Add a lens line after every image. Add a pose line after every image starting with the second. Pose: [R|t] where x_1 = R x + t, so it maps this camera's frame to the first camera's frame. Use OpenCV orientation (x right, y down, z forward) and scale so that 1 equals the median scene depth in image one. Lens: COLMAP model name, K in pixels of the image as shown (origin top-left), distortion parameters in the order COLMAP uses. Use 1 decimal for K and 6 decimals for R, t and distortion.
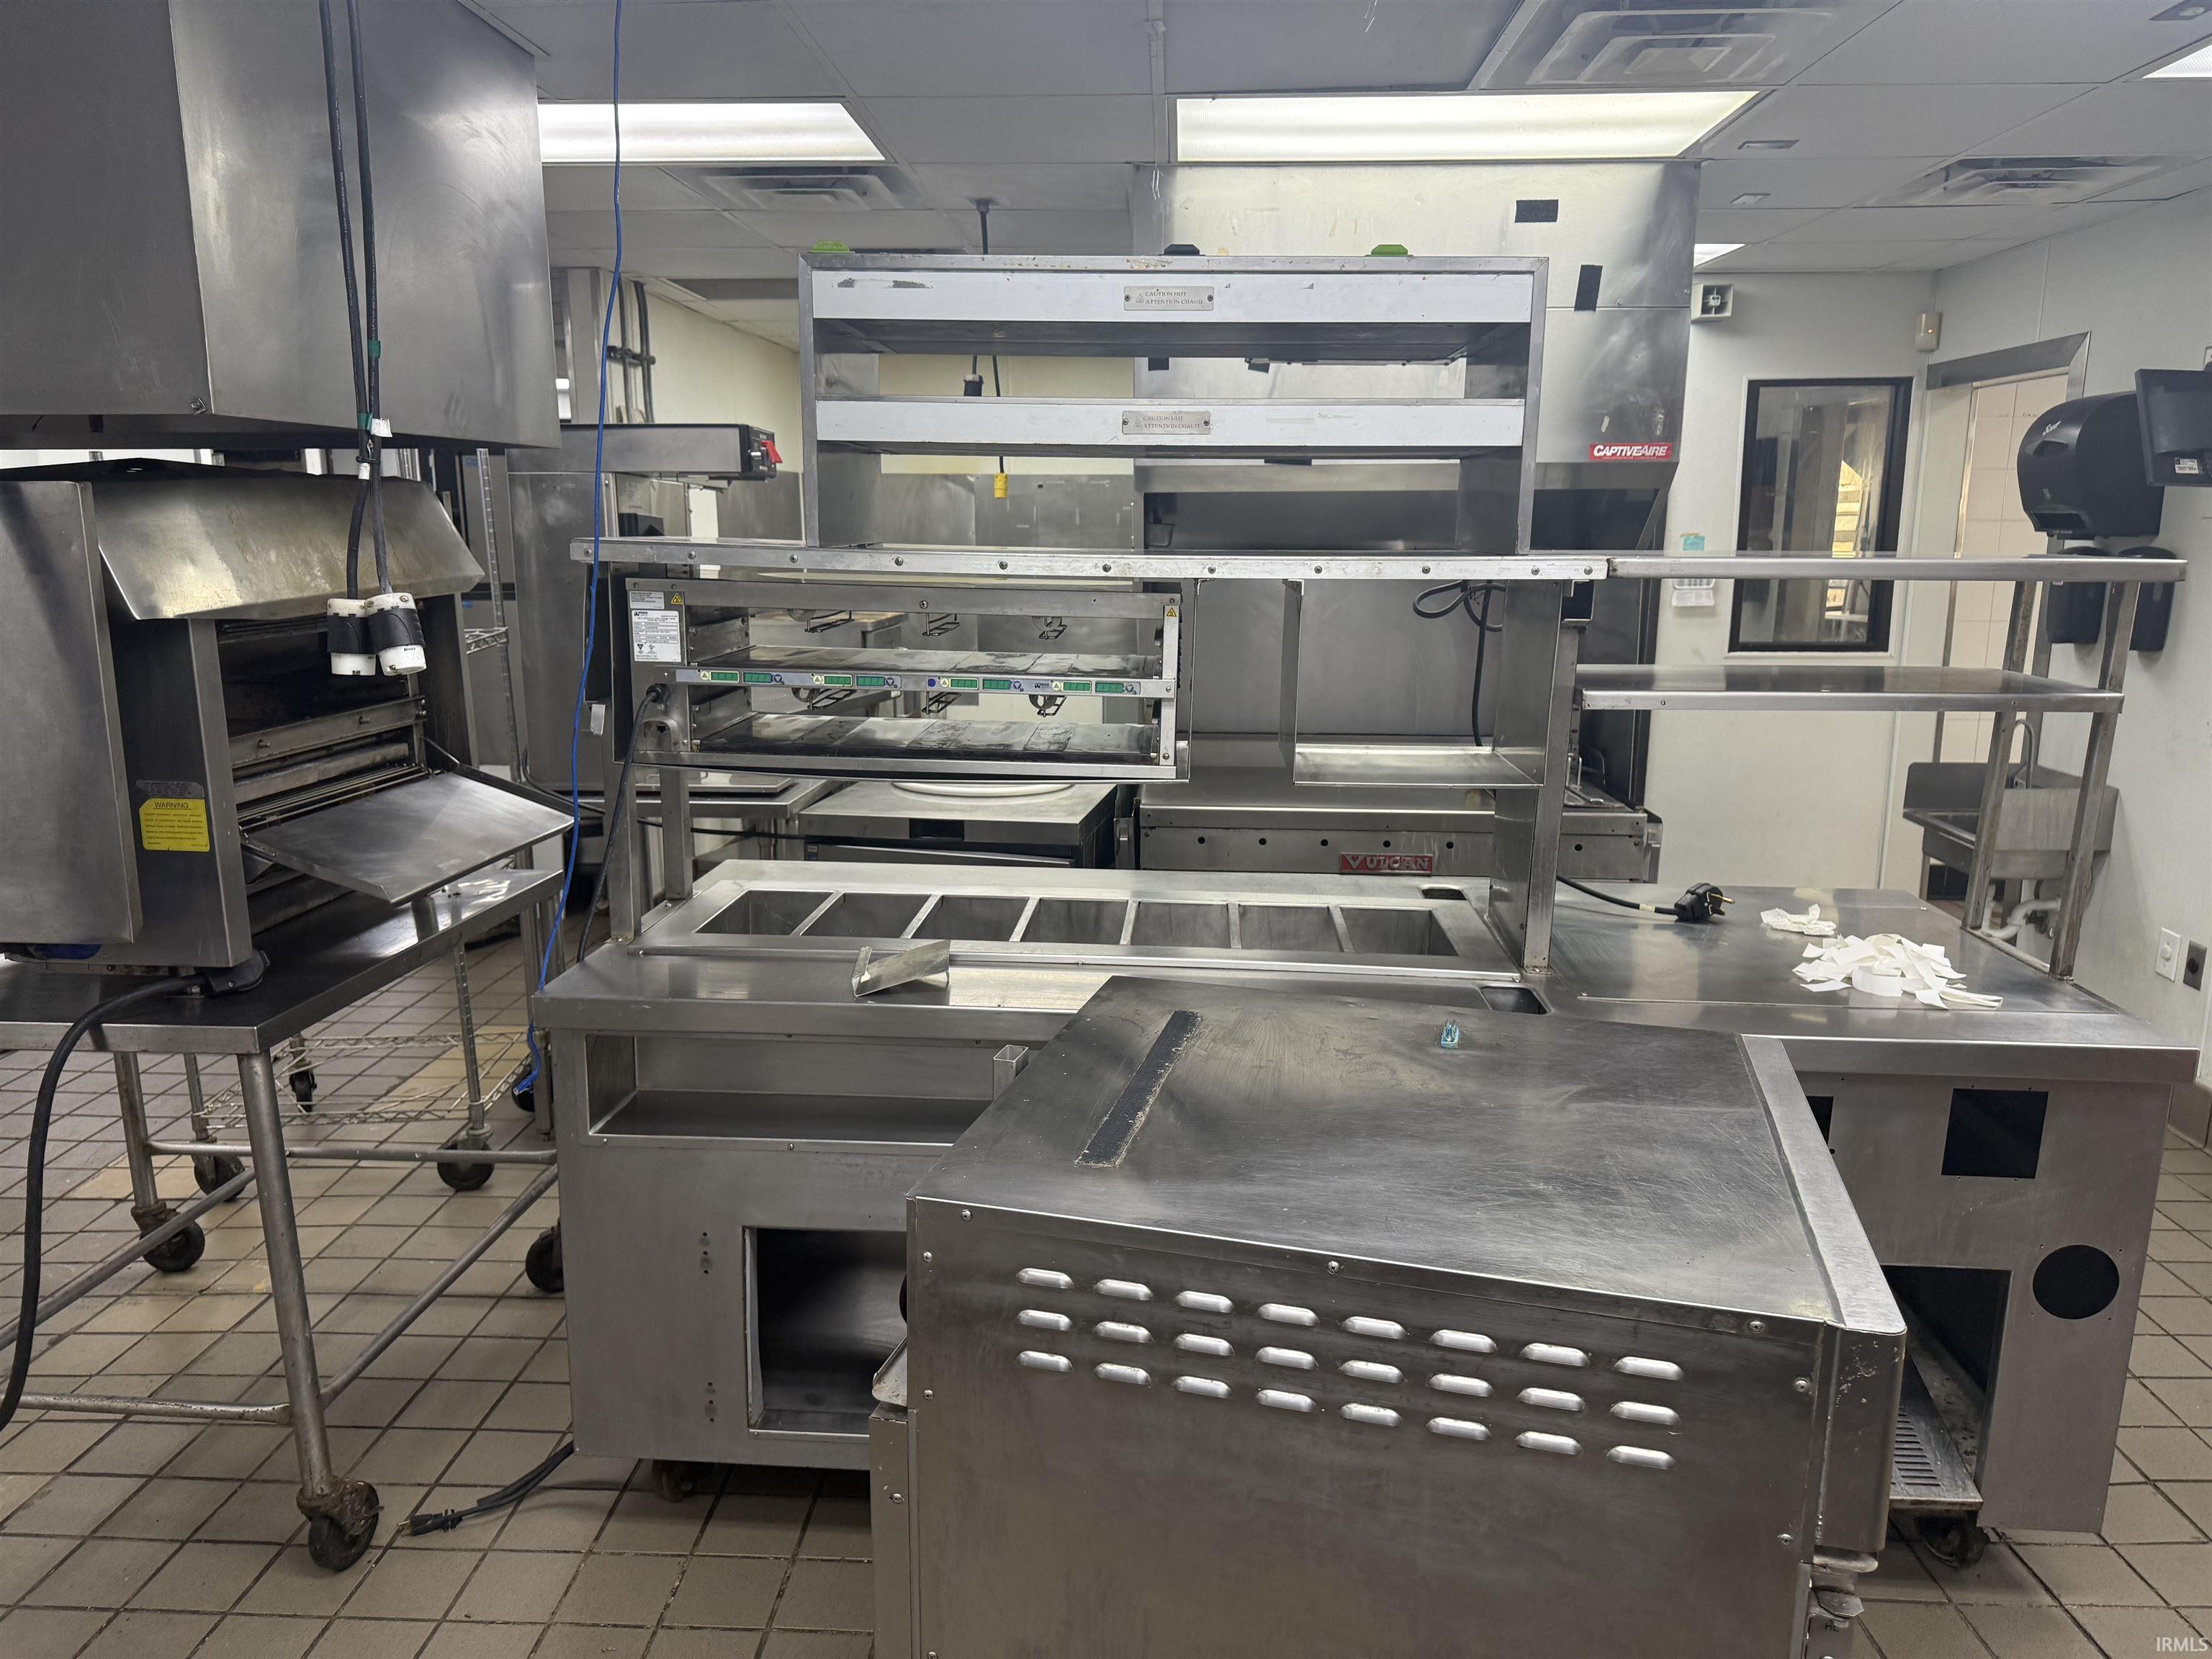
lens RADIAL K [[1561.3, 0, 1087.8], [0, 1561.3, 837.6], [0, 0, 1]] dist [0.144851, -0.259176]
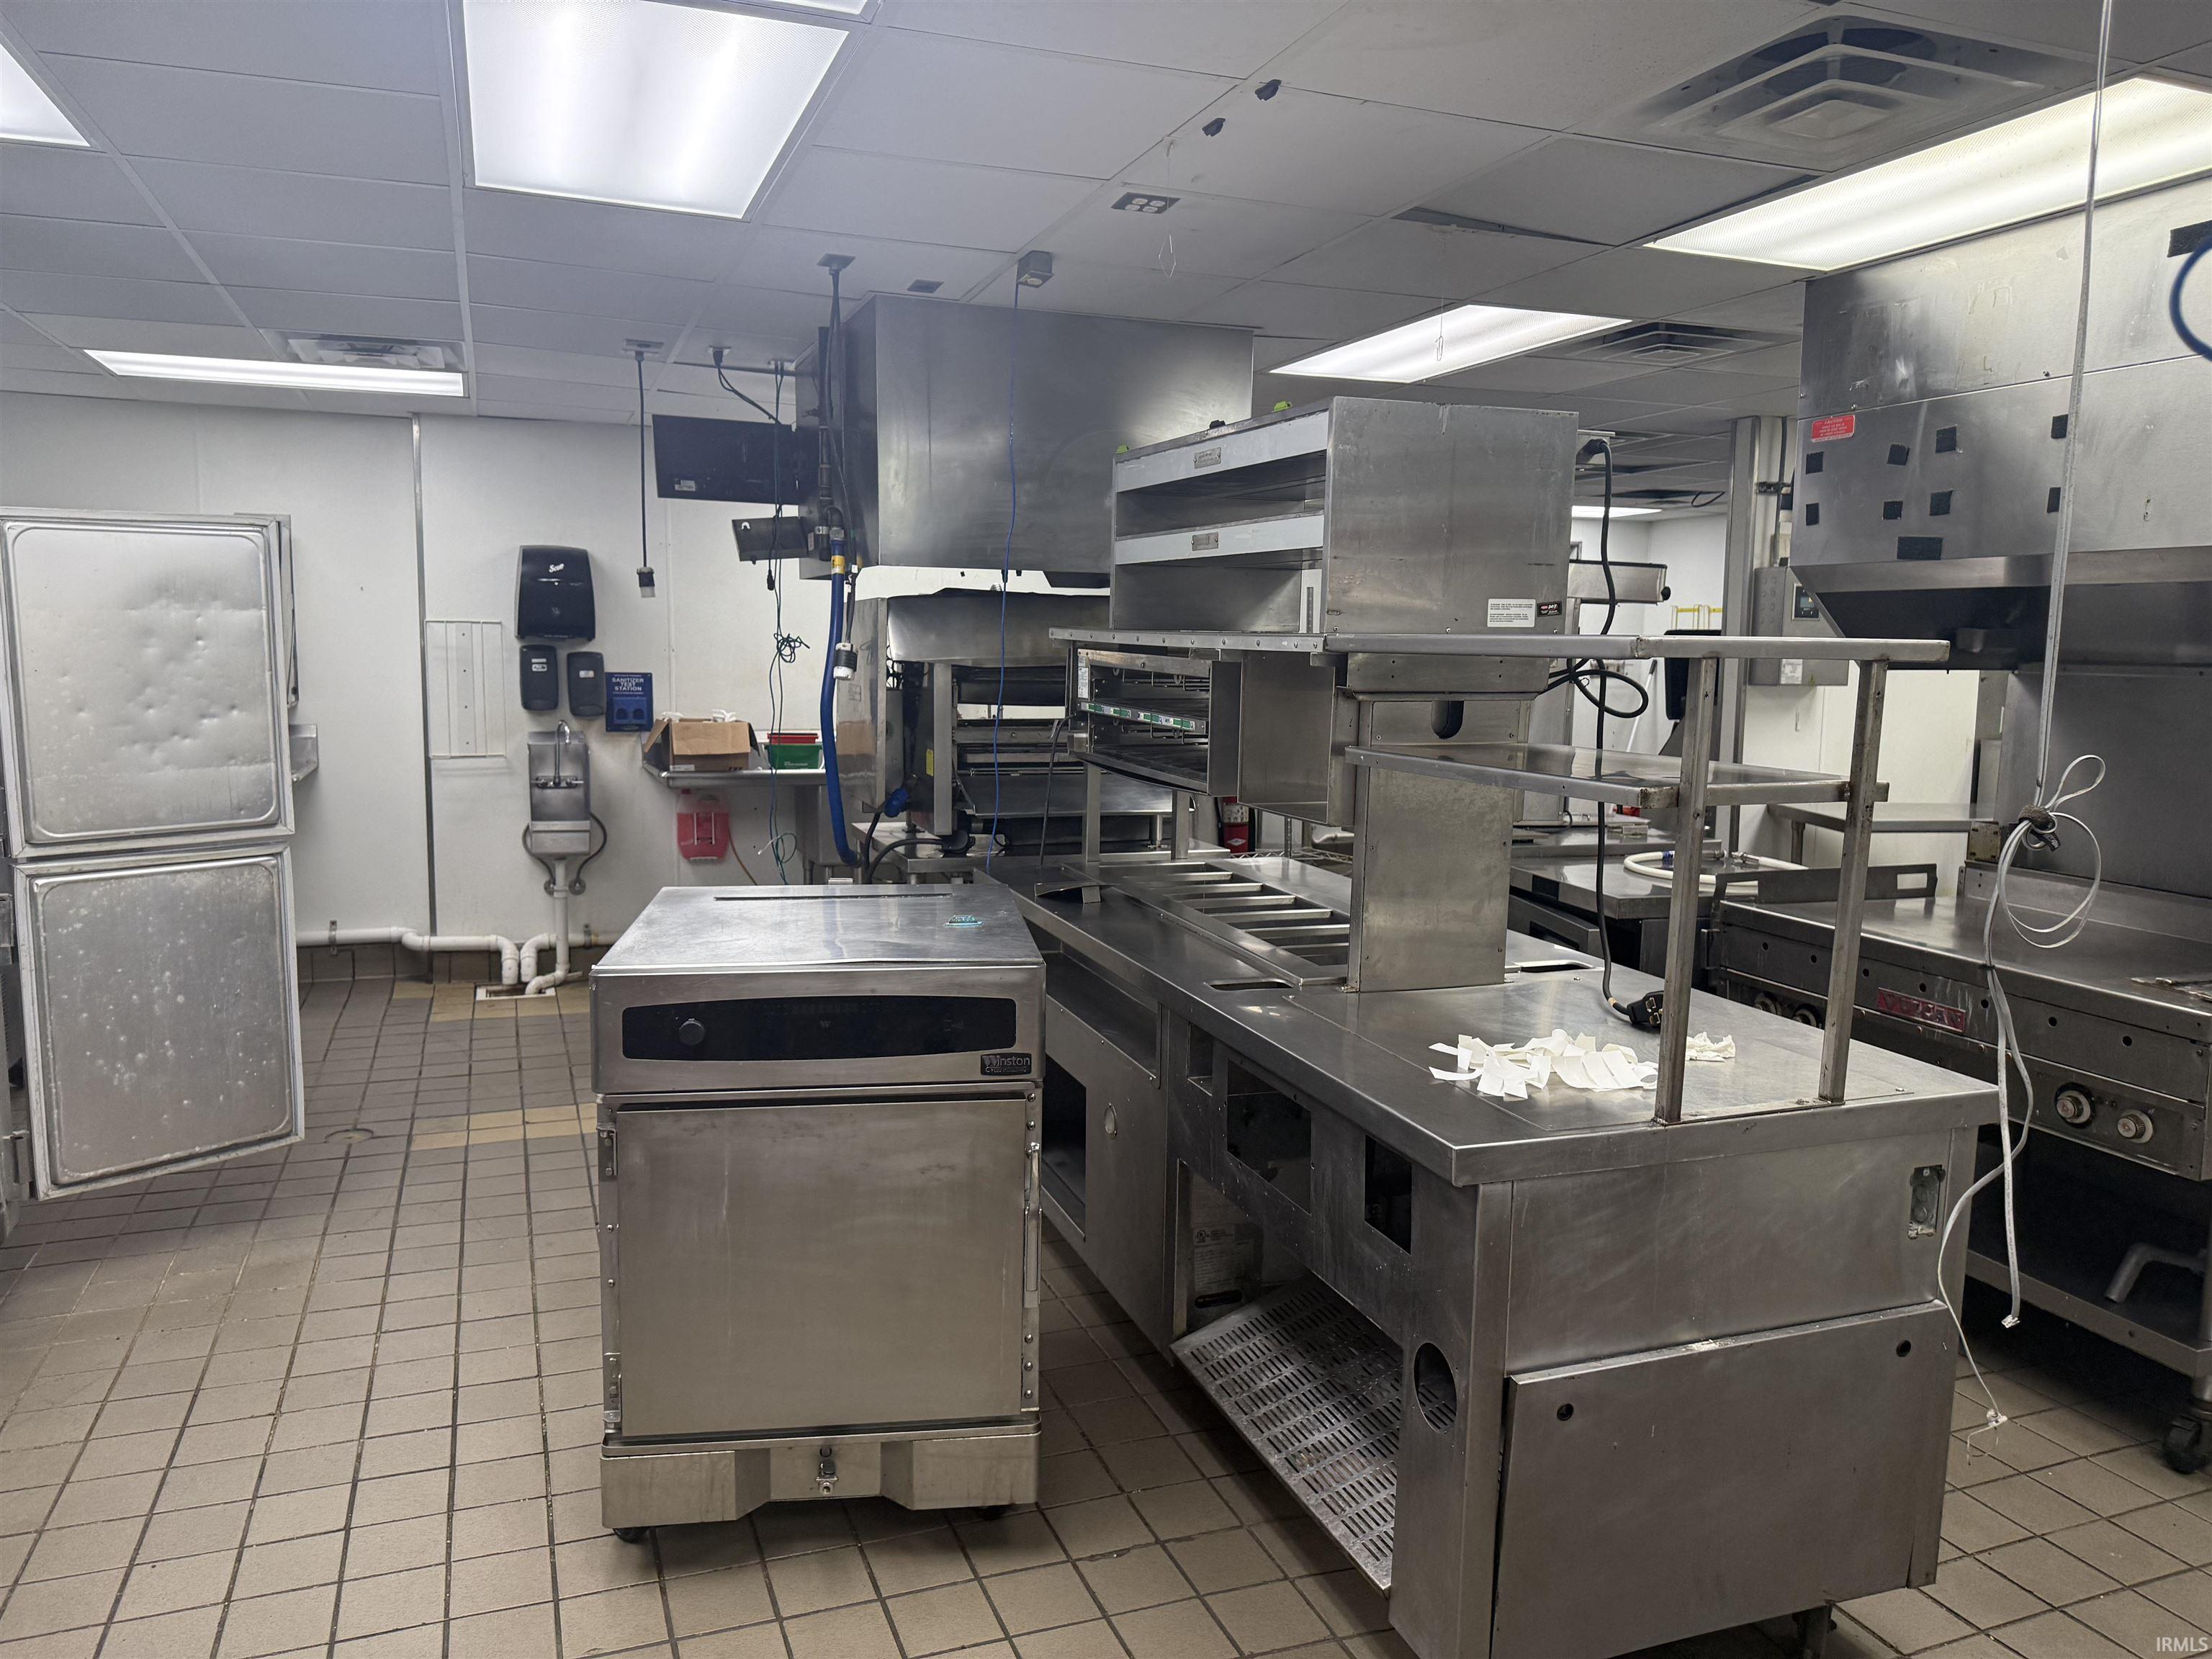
lens RADIAL K [[1561.3, 0, 1087.8], [0, 1561.3, 837.6], [0, 0, 1]] dist [0.144851, -0.259176]
pose [[0.397858, 0.118604, -0.909749, 0.798858], [-0.197271, 0.979473, 0.041422, -0.022186], [0.895987, 0.162987, 0.413088, 0.209394]]
